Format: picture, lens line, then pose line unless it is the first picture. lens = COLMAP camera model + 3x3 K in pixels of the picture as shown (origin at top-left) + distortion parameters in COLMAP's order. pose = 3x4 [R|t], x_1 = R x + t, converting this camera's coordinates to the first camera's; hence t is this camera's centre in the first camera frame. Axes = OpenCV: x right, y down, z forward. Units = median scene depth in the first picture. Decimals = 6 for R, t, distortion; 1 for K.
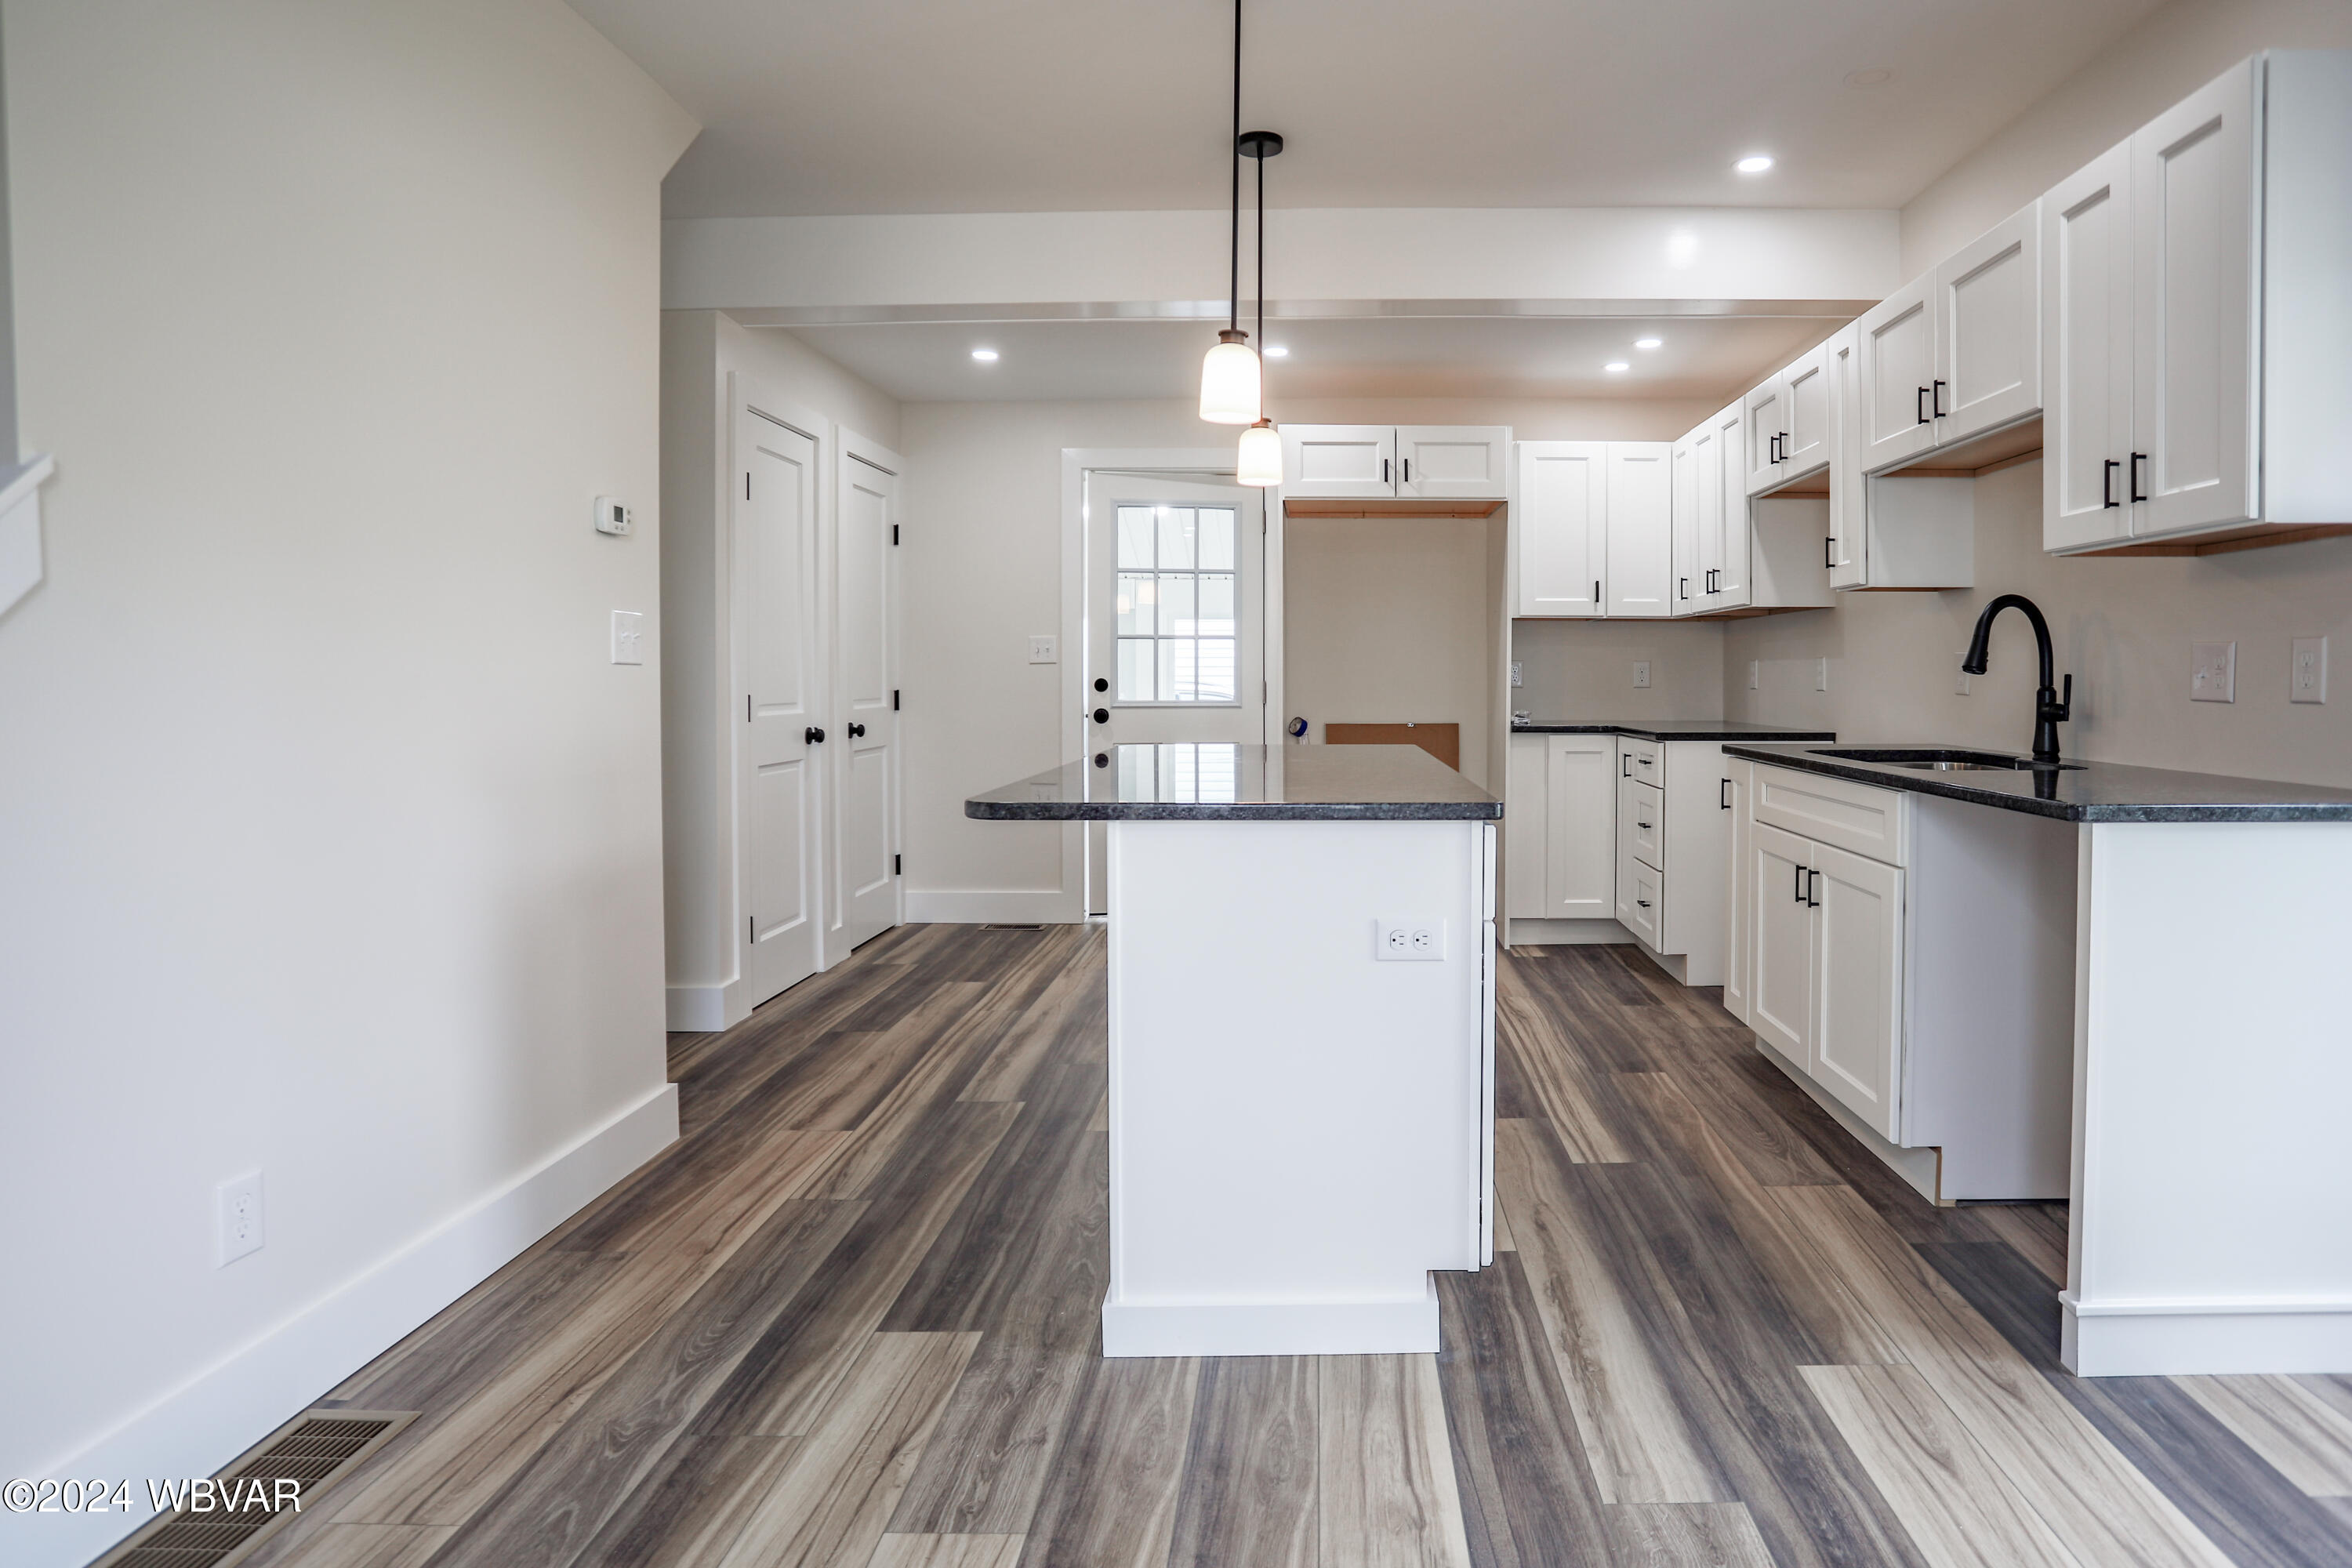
lens RADIAL K [[1291.6, 0, 1296.6], [0, 1291.6, 719.2], [0, 0, 1]] dist [-0.060269, 0.021302]
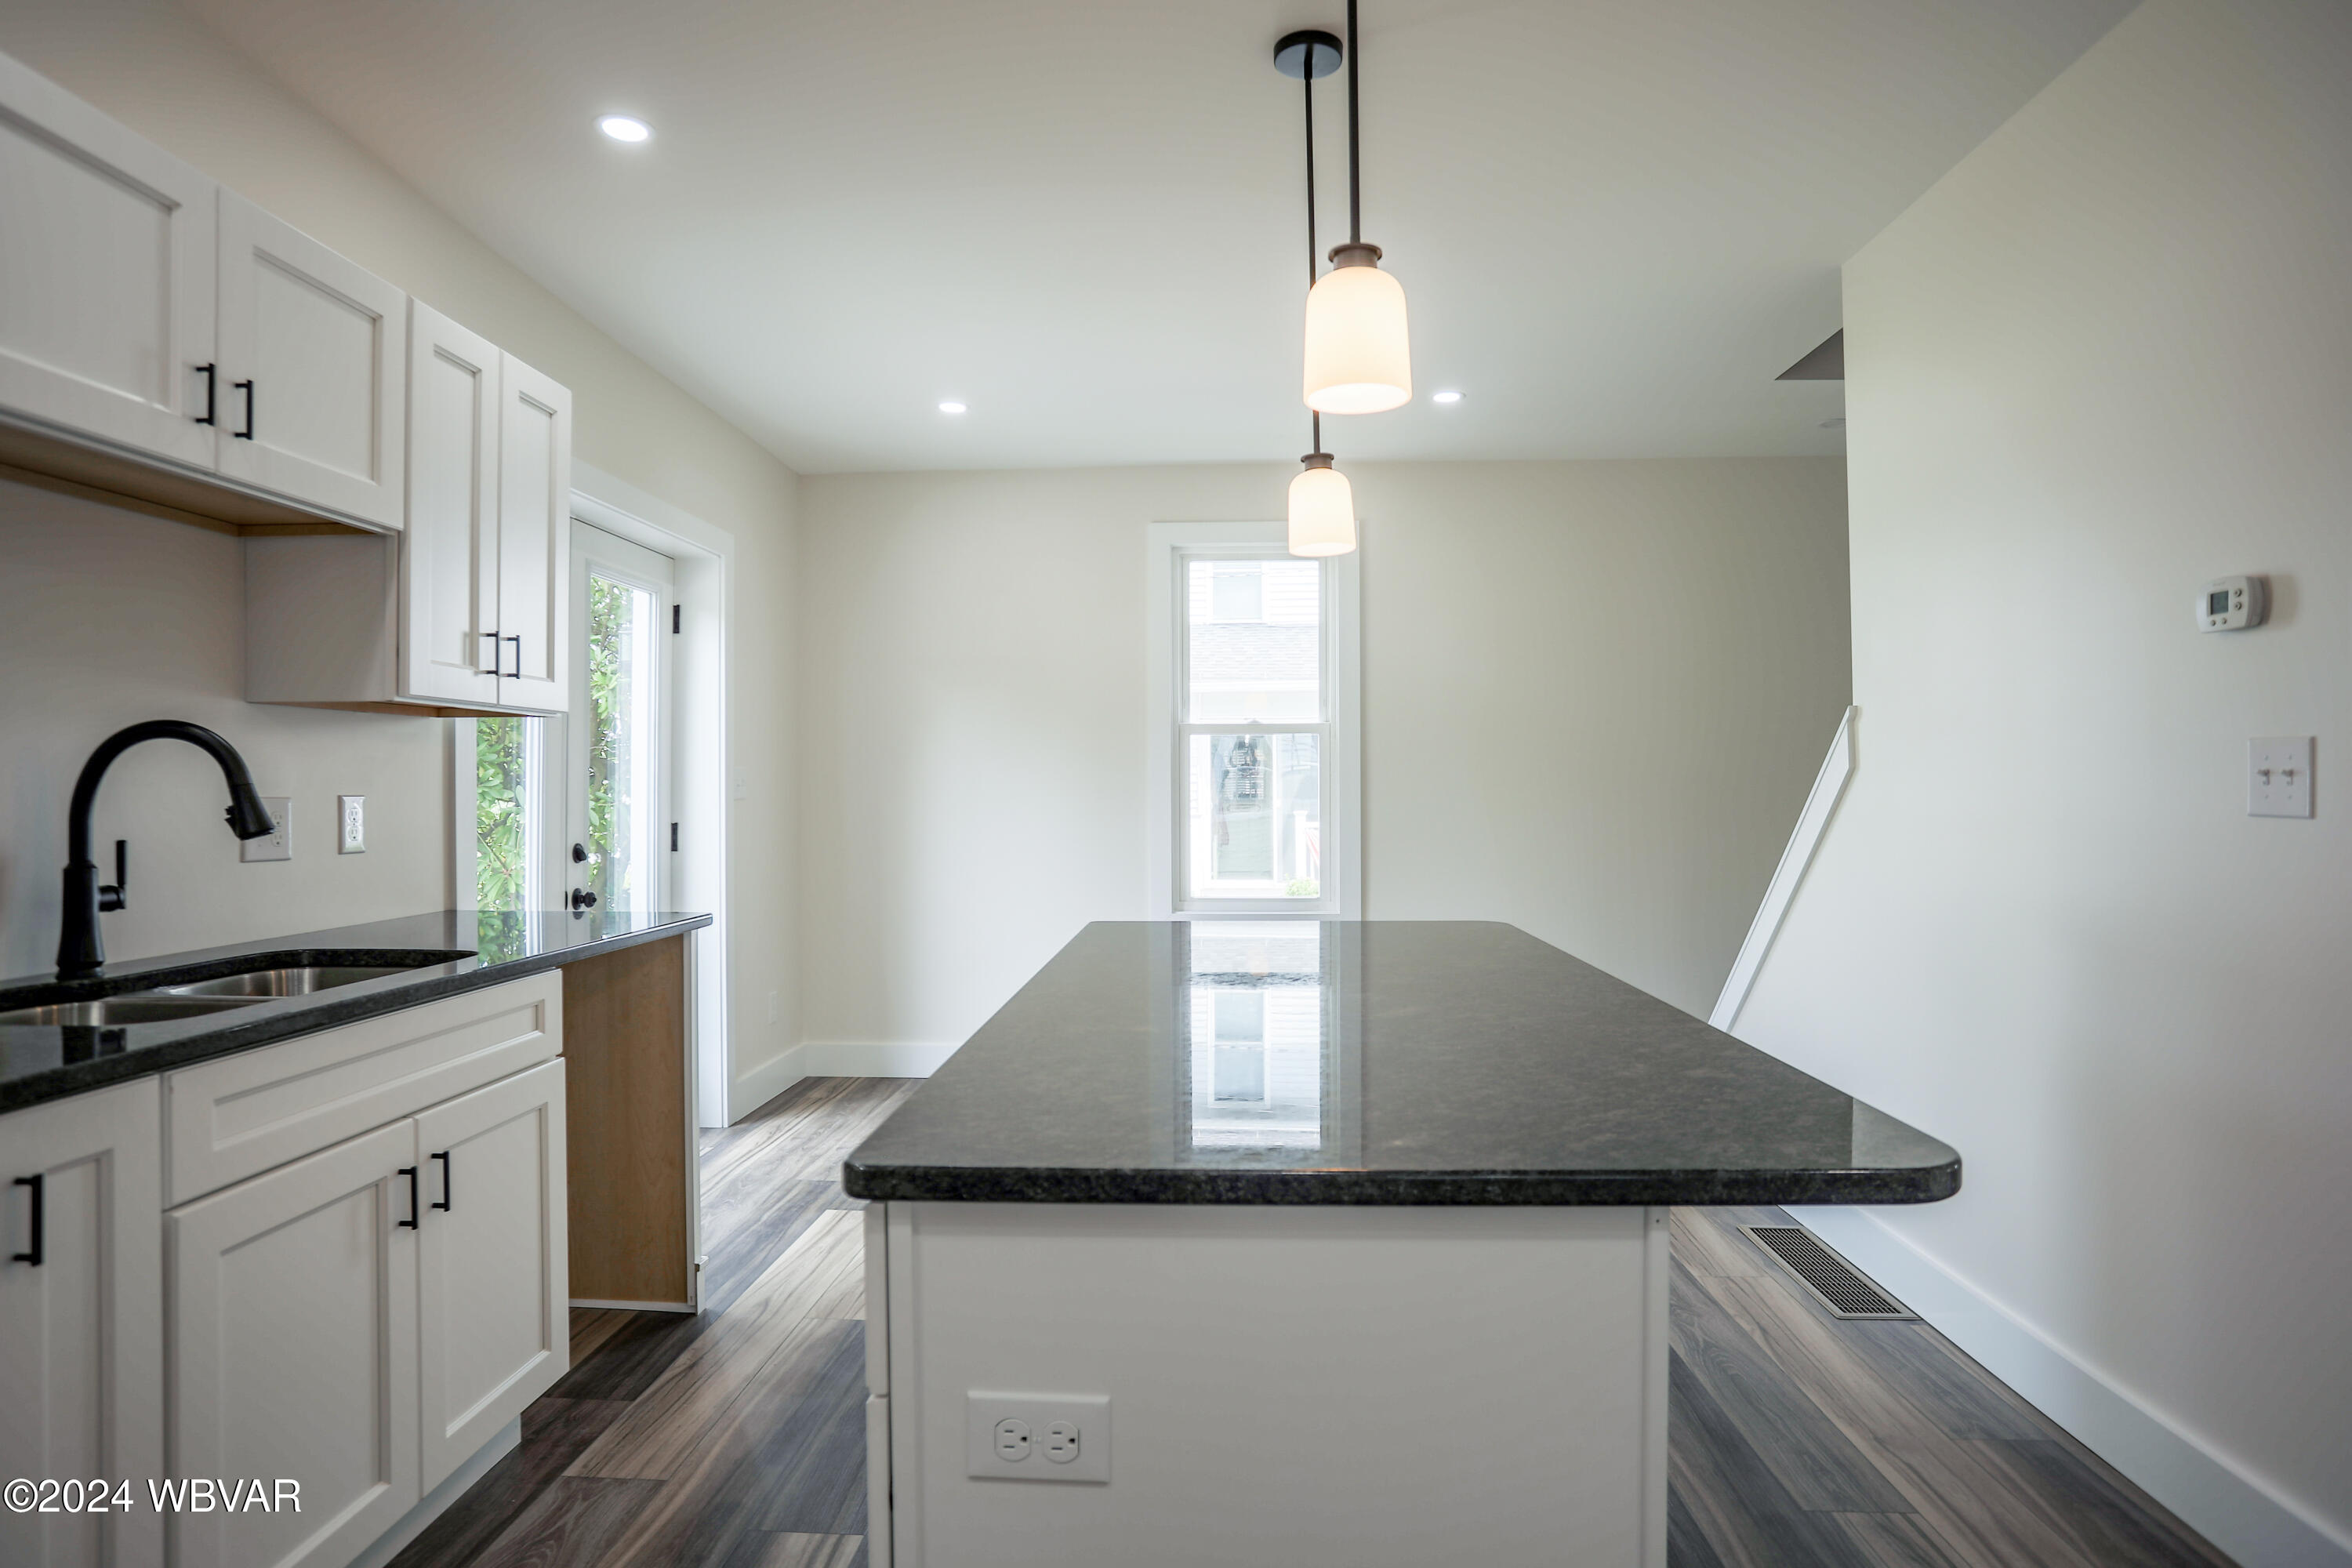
lens RADIAL K [[1319.2, 0, 1183.7], [0, 1319.2, 799.2], [0, 0, 1]] dist [-0.070220, 0.033395]
pose [[-0.999761, 0.004539, 0.021377, 0.026379], [0.005386, 0.999197, 0.039693, -0.089008], [-0.021180, 0.039798, -0.998983, 1.832722]]
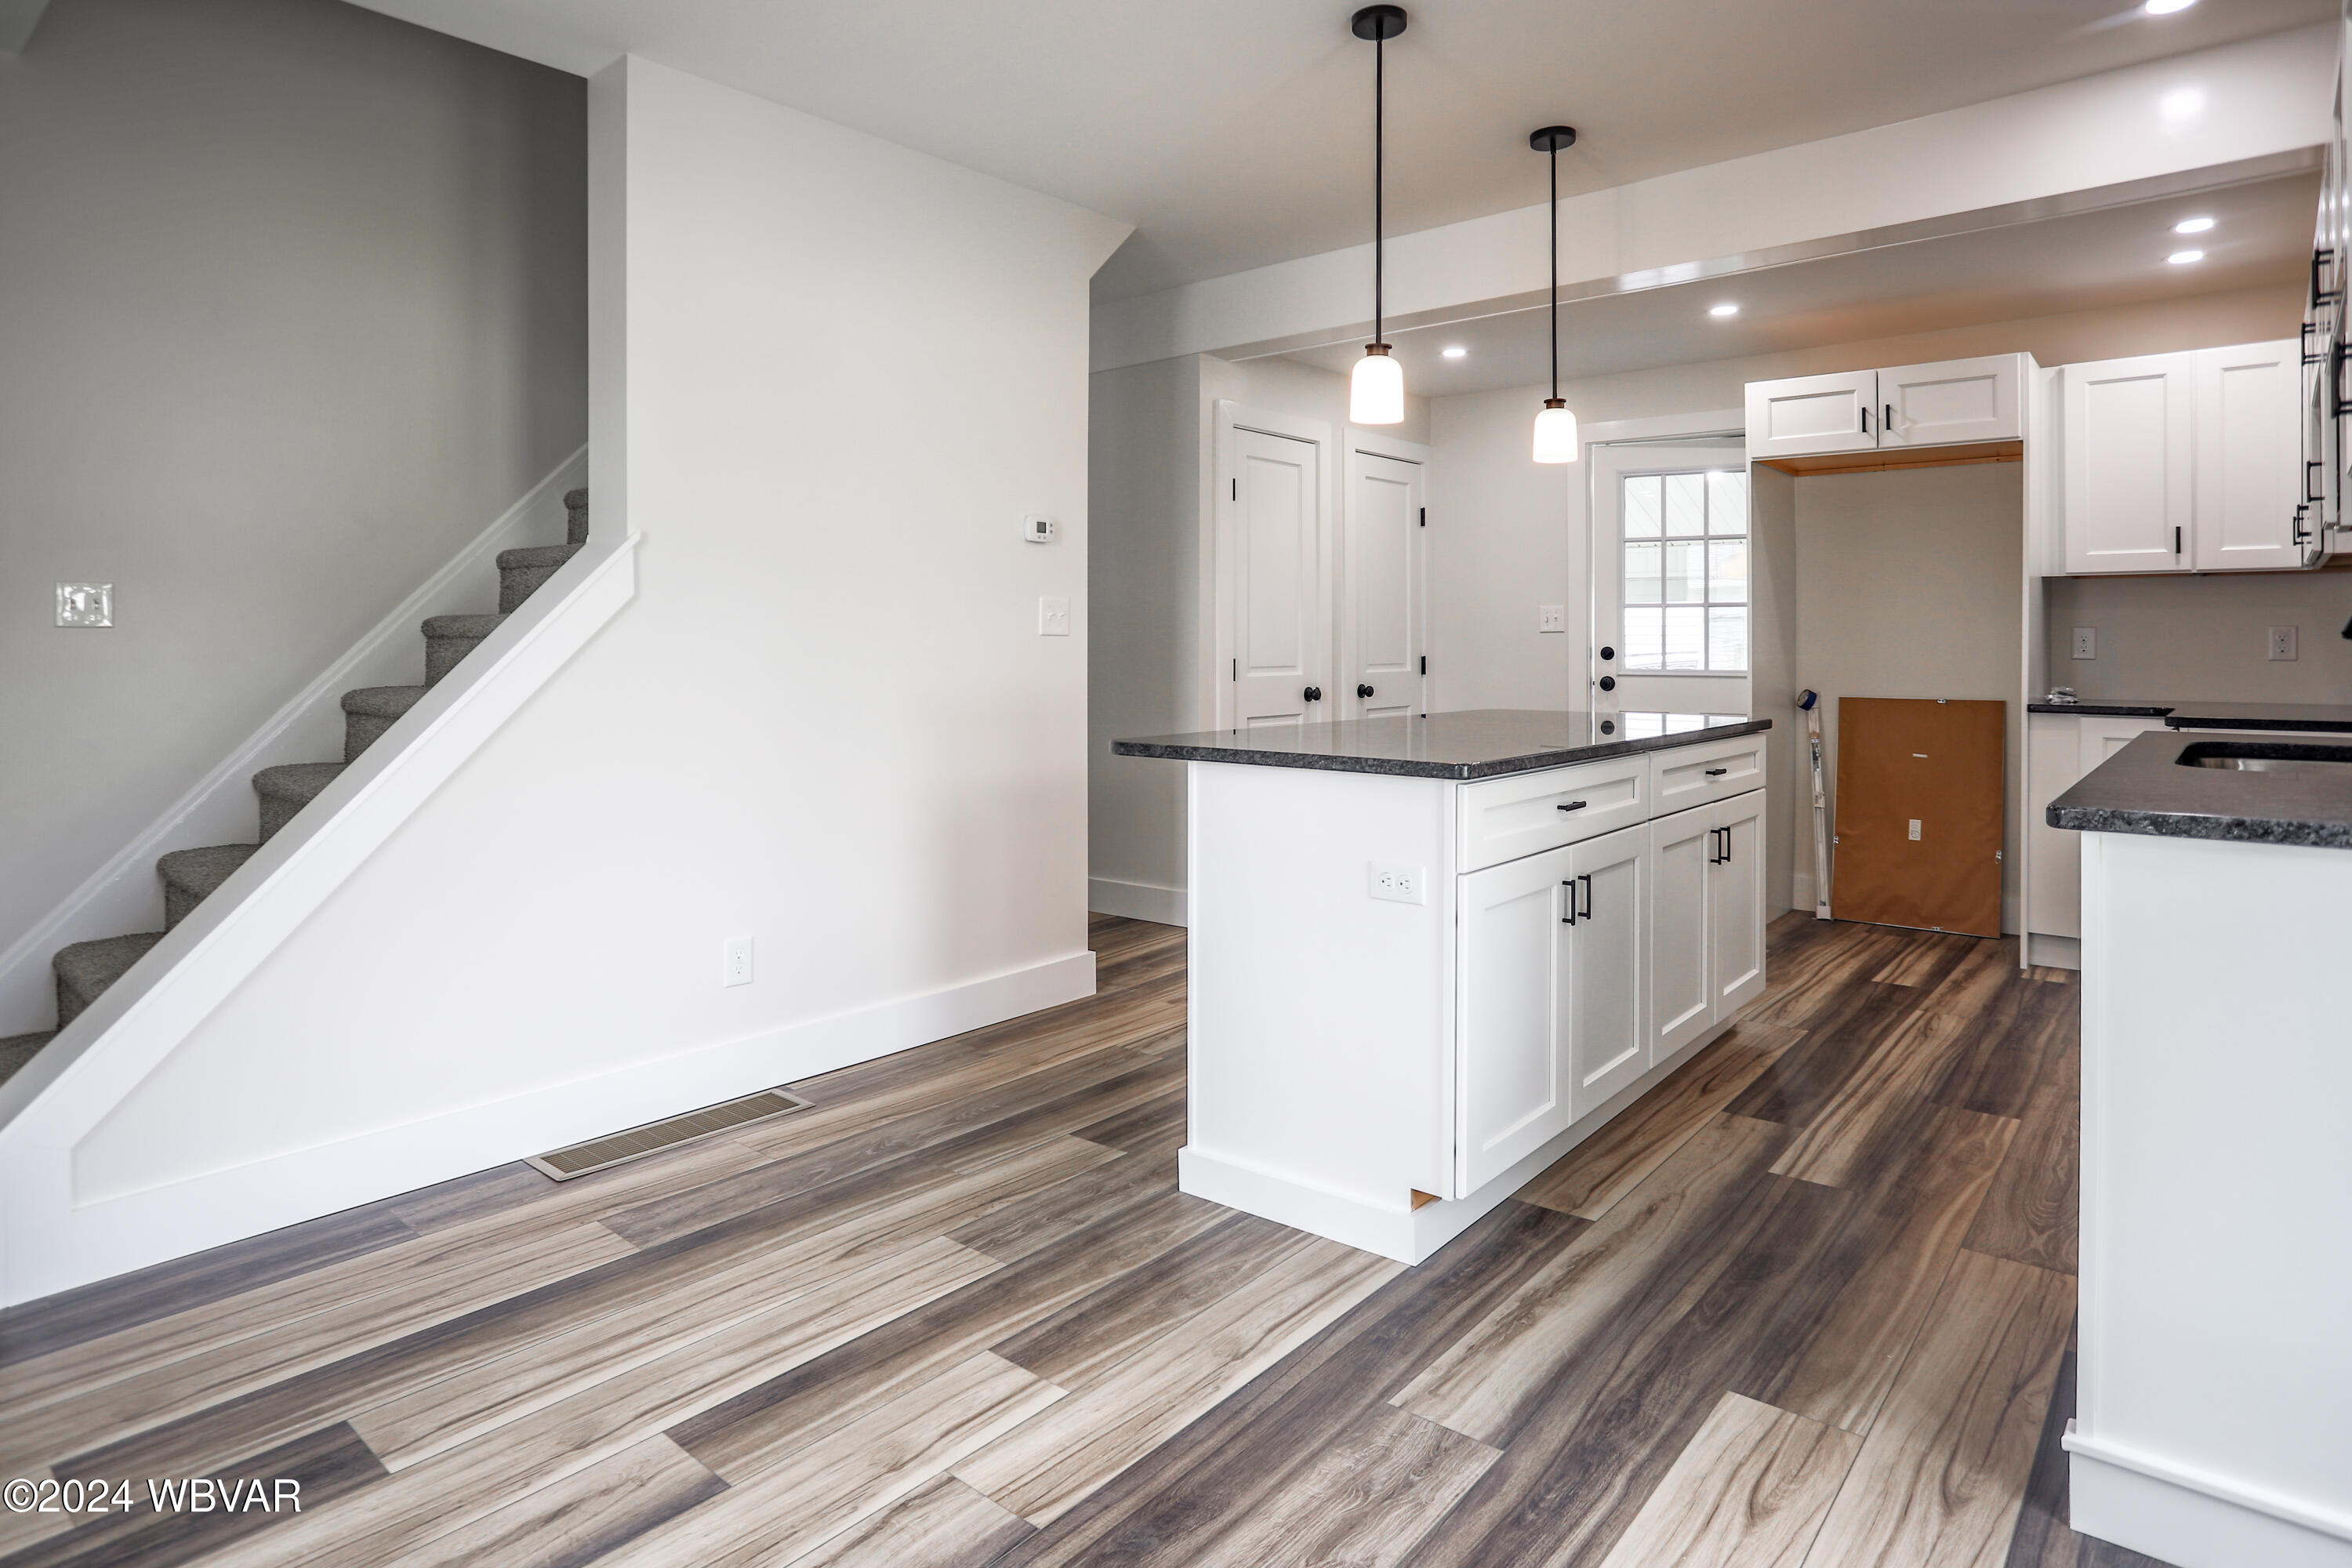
lens RADIAL K [[1291.6, 0, 1181.0], [0, 1291.6, 649.8], [0, 0, 1]] dist [-0.060269, 0.021302]
pose [[0.771682, 0.003786, -0.635998, 0.510718], [-0.021787, 0.999553, -0.020485, -0.002713], [0.635636, 0.029664, 0.771419, 0.013319]]
